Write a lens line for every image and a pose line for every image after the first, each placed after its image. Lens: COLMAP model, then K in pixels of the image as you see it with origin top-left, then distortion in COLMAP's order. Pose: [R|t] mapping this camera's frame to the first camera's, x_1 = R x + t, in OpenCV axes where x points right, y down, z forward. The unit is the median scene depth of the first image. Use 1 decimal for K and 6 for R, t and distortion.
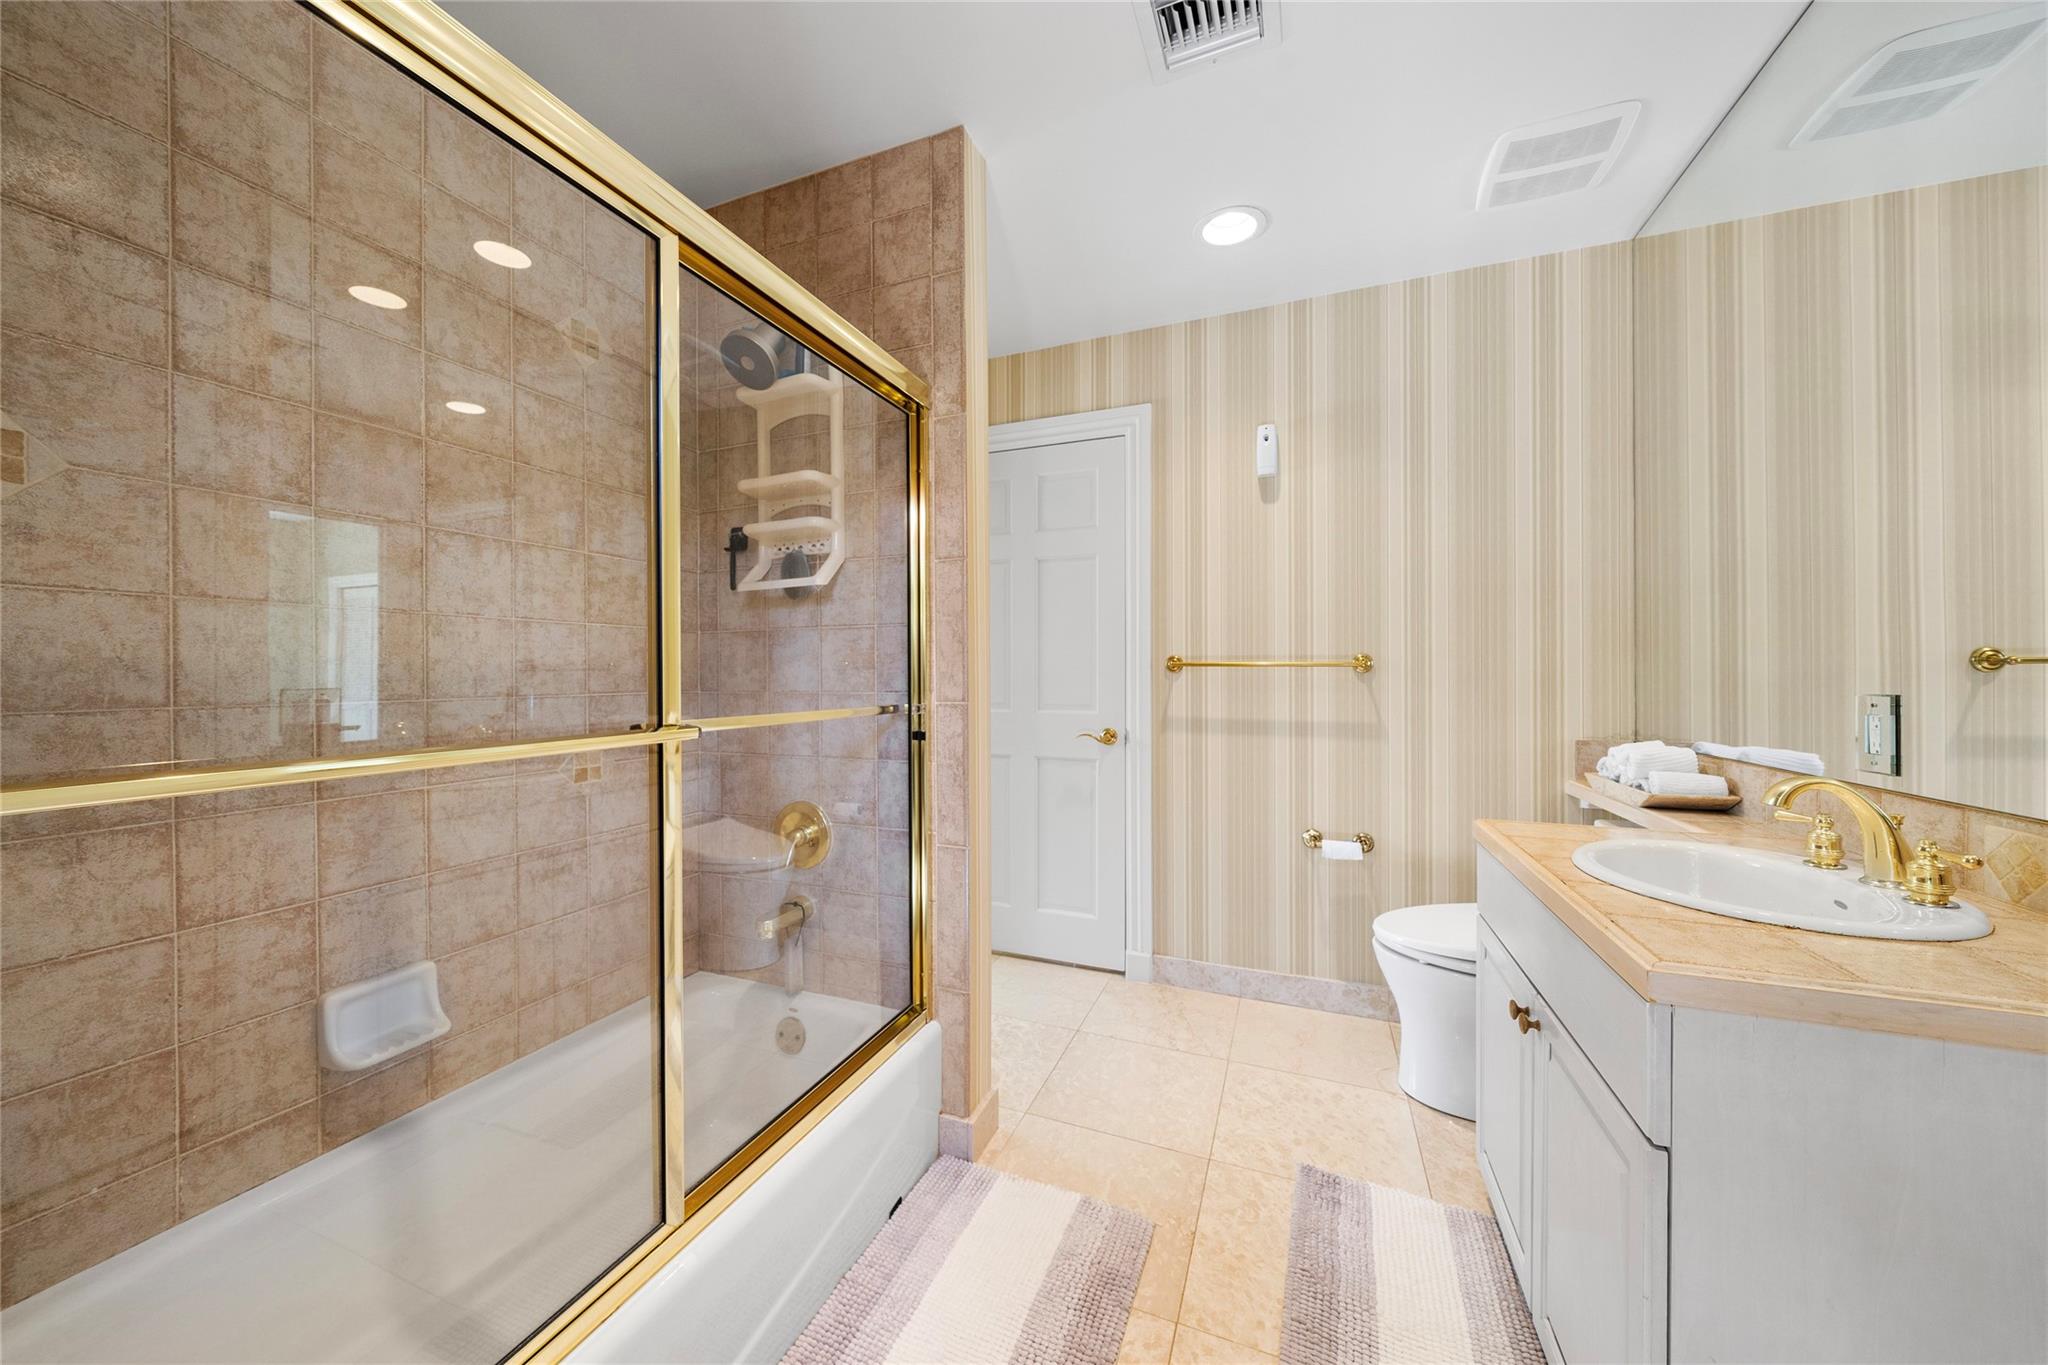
lens RADIAL K [[719.6, 0, 1016.8], [0, 719.6, 676.0], [0, 0, 1]] dist [-0.000194, 0.000020]
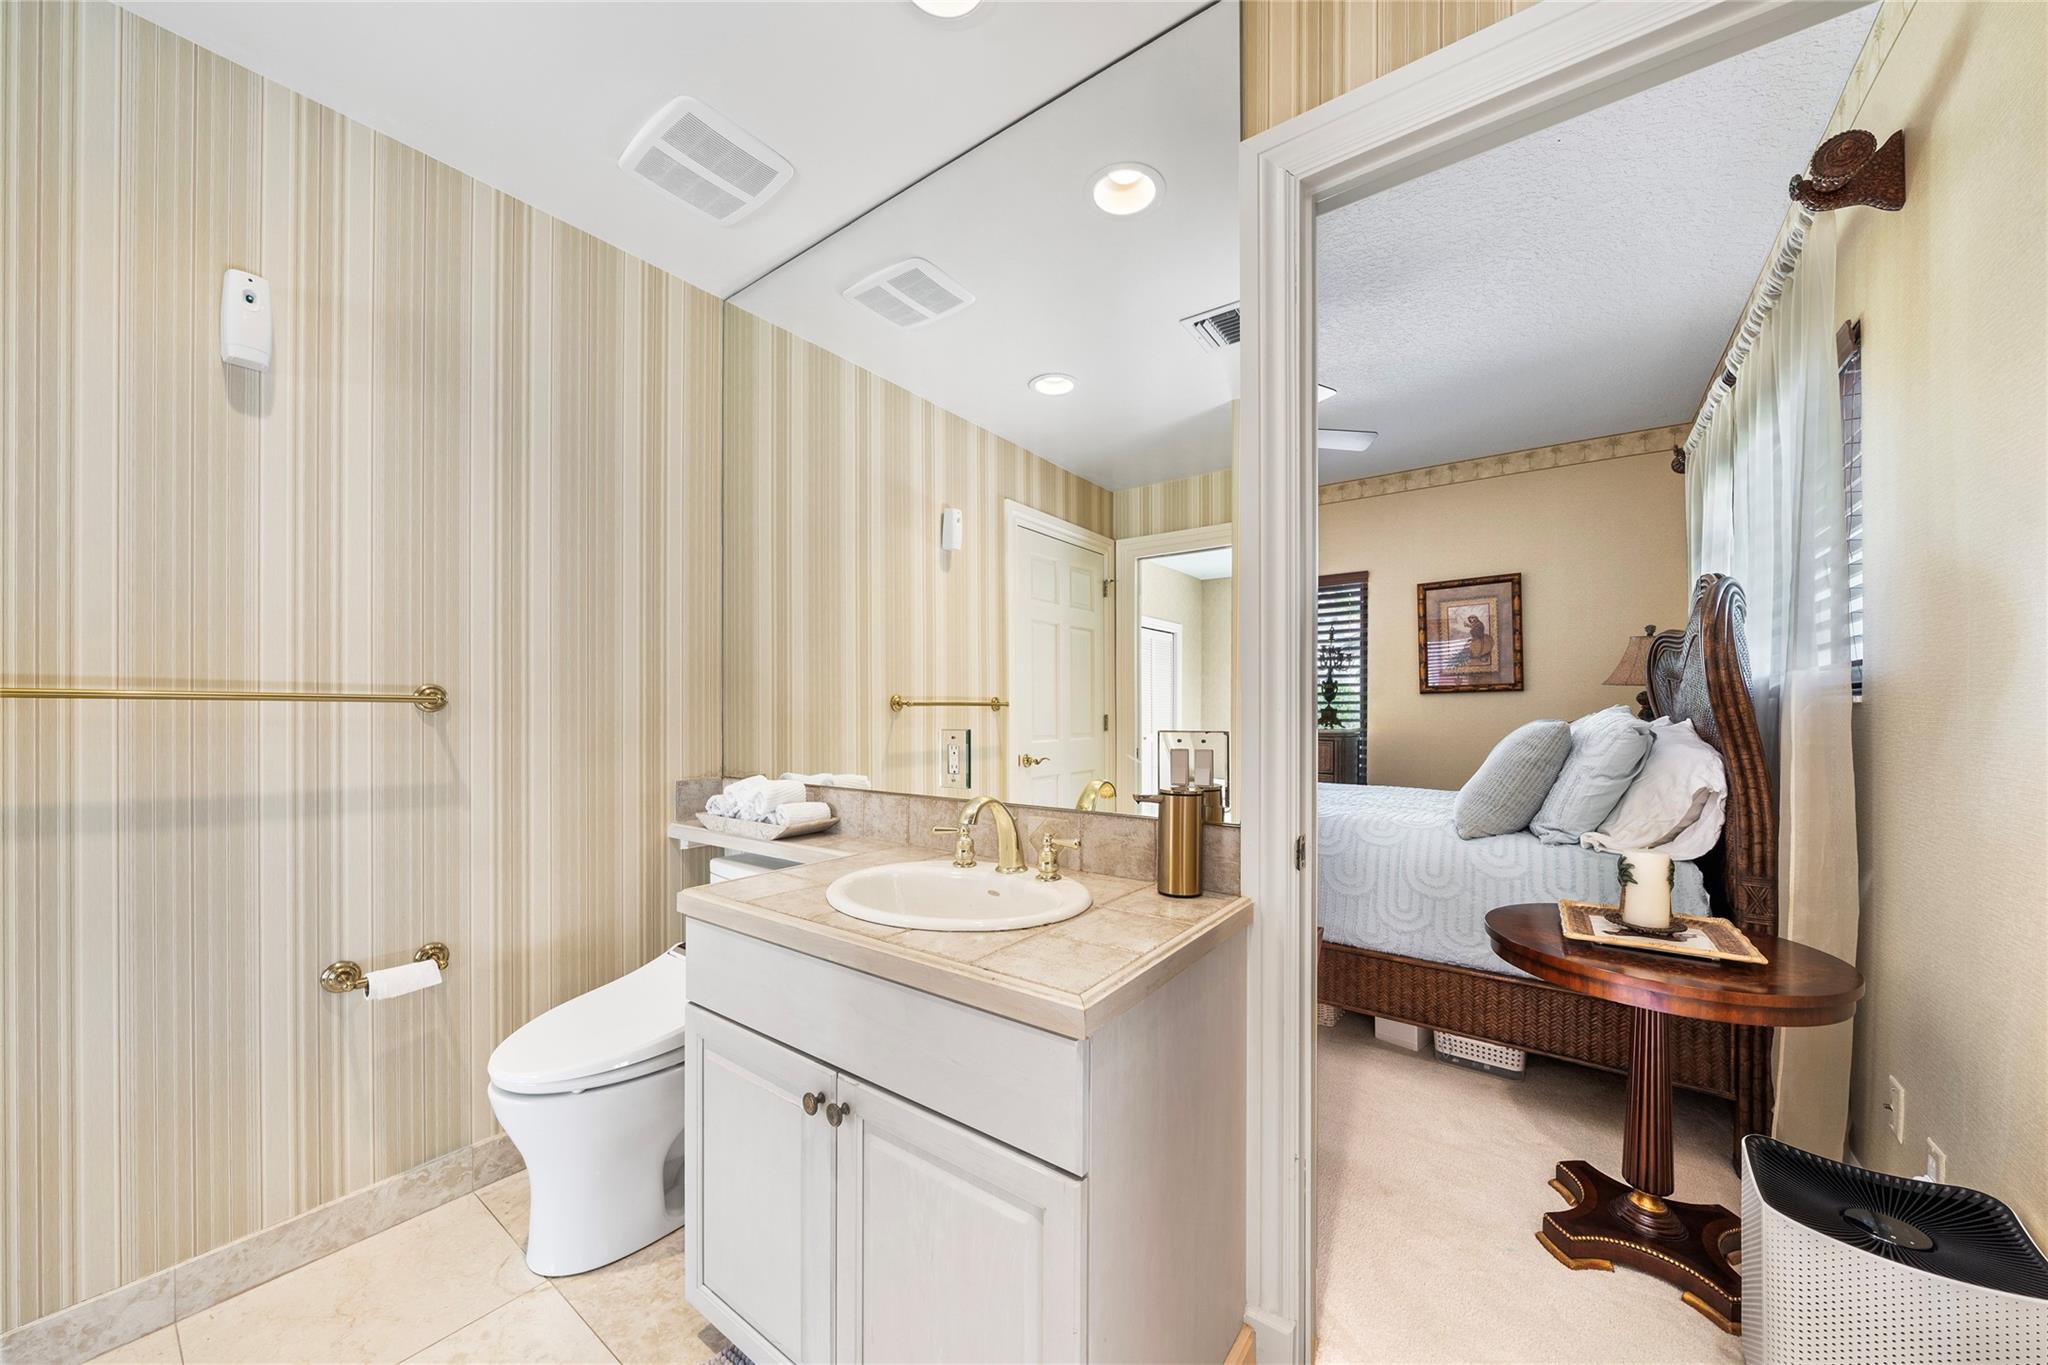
lens RADIAL K [[720.8, 0, 1022.3], [0, 720.8, 709.7], [0, 0, 1]] dist [-0.006043, -0.000092]
pose [[0.253189, 0.001699, 0.967415, -0.049005], [0.000786, 0.999998, -0.001962, -0.005280], [-0.967416, 0.001257, 0.253187, 0.311078]]
